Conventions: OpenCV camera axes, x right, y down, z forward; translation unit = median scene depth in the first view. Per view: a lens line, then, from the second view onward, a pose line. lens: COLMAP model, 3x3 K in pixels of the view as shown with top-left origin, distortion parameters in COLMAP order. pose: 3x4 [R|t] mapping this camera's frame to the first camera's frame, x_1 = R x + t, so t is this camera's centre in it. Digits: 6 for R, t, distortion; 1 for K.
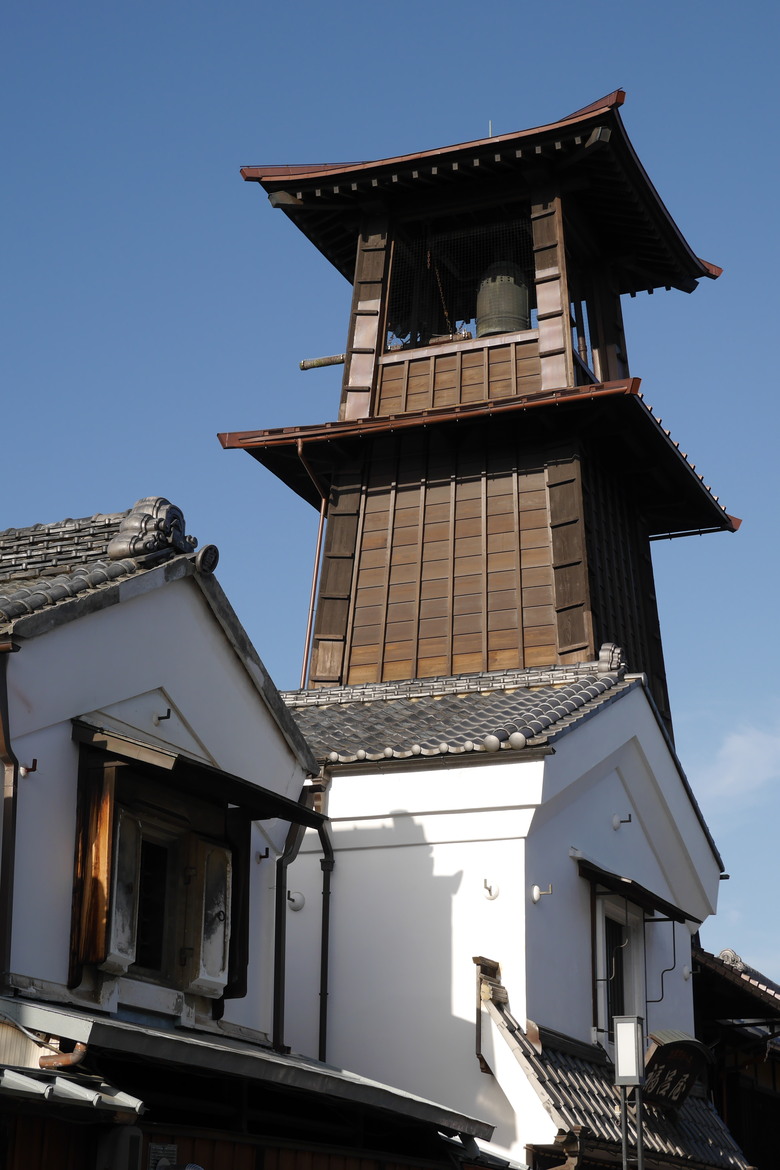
lens RADIAL K [[2177.9, 0, 390.0], [0, 2177.9, 585.0], [0, 0, 1]] dist [0.124651, 0.148091]
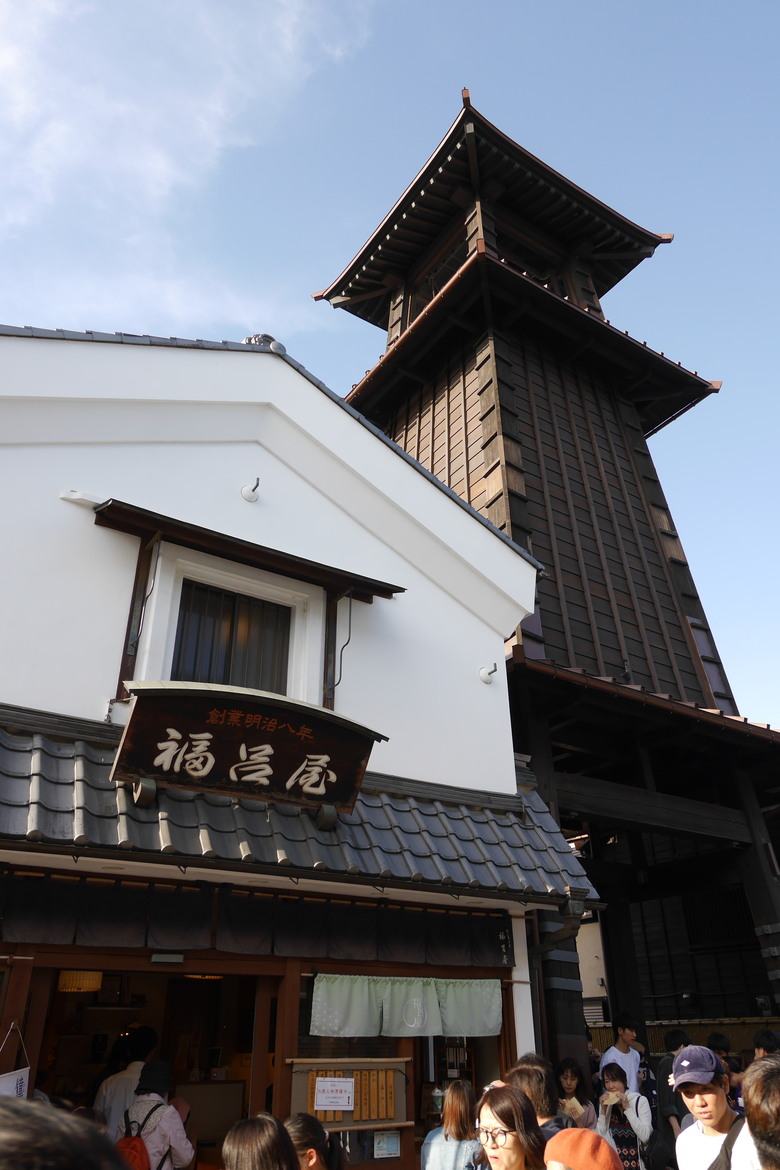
lens RADIAL K [[840.3, 0, 390.0], [0, 840.3, 585.0], [0, 0, 1]] dist [-0.001880, -0.000597]
pose [[0.822614, -0.286567, -0.491107, 0.353303], [0.186909, 0.951995, -0.242425, 0.273852], [0.537002, 0.107630, 0.836687, 0.872544]]
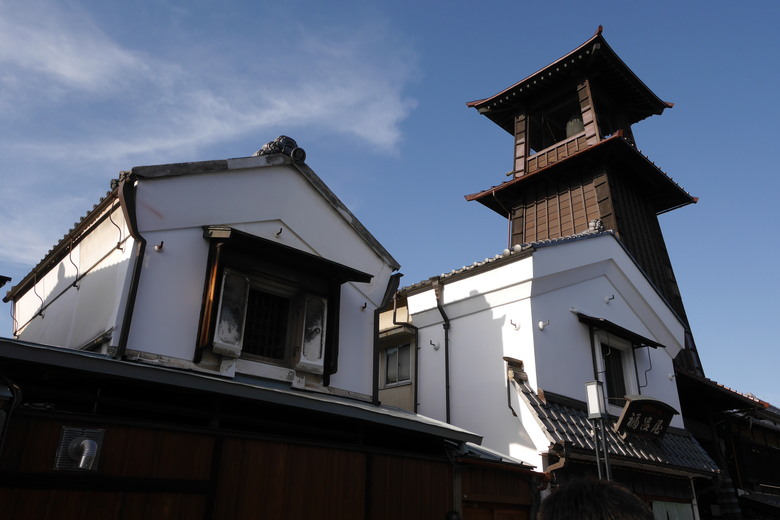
lens RADIAL K [[615.9, 0, 390.0], [0, 615.9, 260.0], [0, 0, 1]] dist [0.005878, 0.003826]
pose [[0.913723, -0.157686, -0.374493, 0.162407], [0.117230, 0.984742, -0.128612, 0.141792], [0.389059, 0.073614, 0.918267, 0.445828]]
